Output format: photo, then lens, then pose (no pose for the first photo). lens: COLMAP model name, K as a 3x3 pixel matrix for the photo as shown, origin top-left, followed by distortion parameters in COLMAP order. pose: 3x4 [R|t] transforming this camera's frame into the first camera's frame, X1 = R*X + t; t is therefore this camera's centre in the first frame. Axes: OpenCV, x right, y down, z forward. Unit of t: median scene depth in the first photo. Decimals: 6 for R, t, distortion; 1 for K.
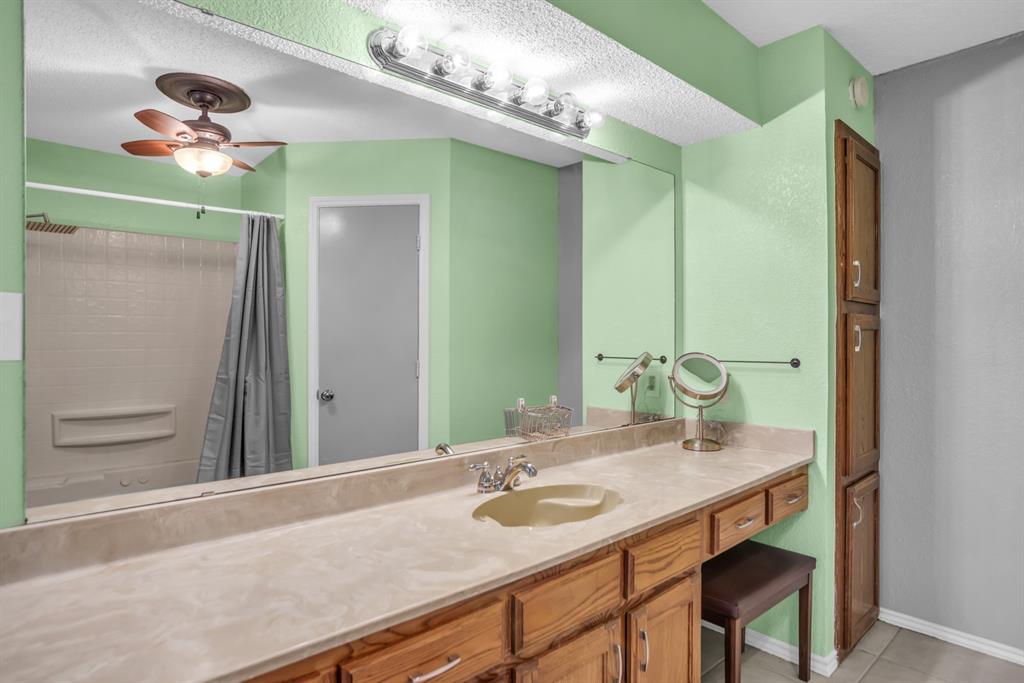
lens RADIAL K [[556.7, 0, 510.9], [0, 556.7, 343.3], [0, 0, 1]] dist [-0.002317, 0.000847]
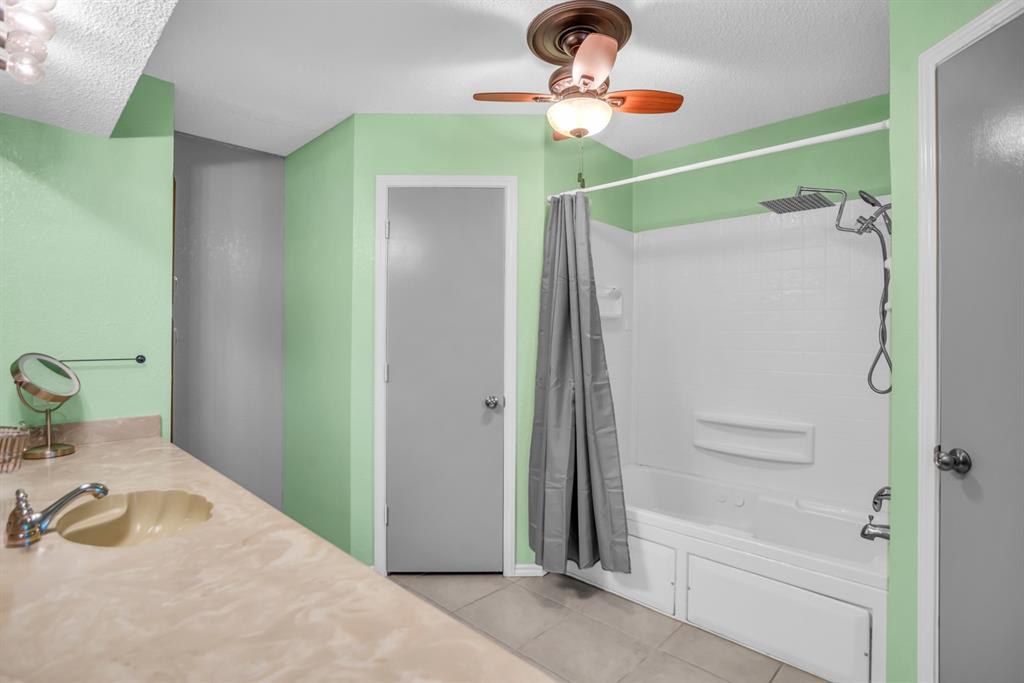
lens RADIAL K [[488.9, 0, 511.3], [0, 488.9, 342.2], [0, 0, 1]] dist [-0.033416, 0.002653]
pose [[-0.073895, 0.004534, 0.997256, -1.032576], [0.001149, 0.999989, -0.004461, 0.011438], [-0.997265, 0.000816, -0.073899, 0.605209]]
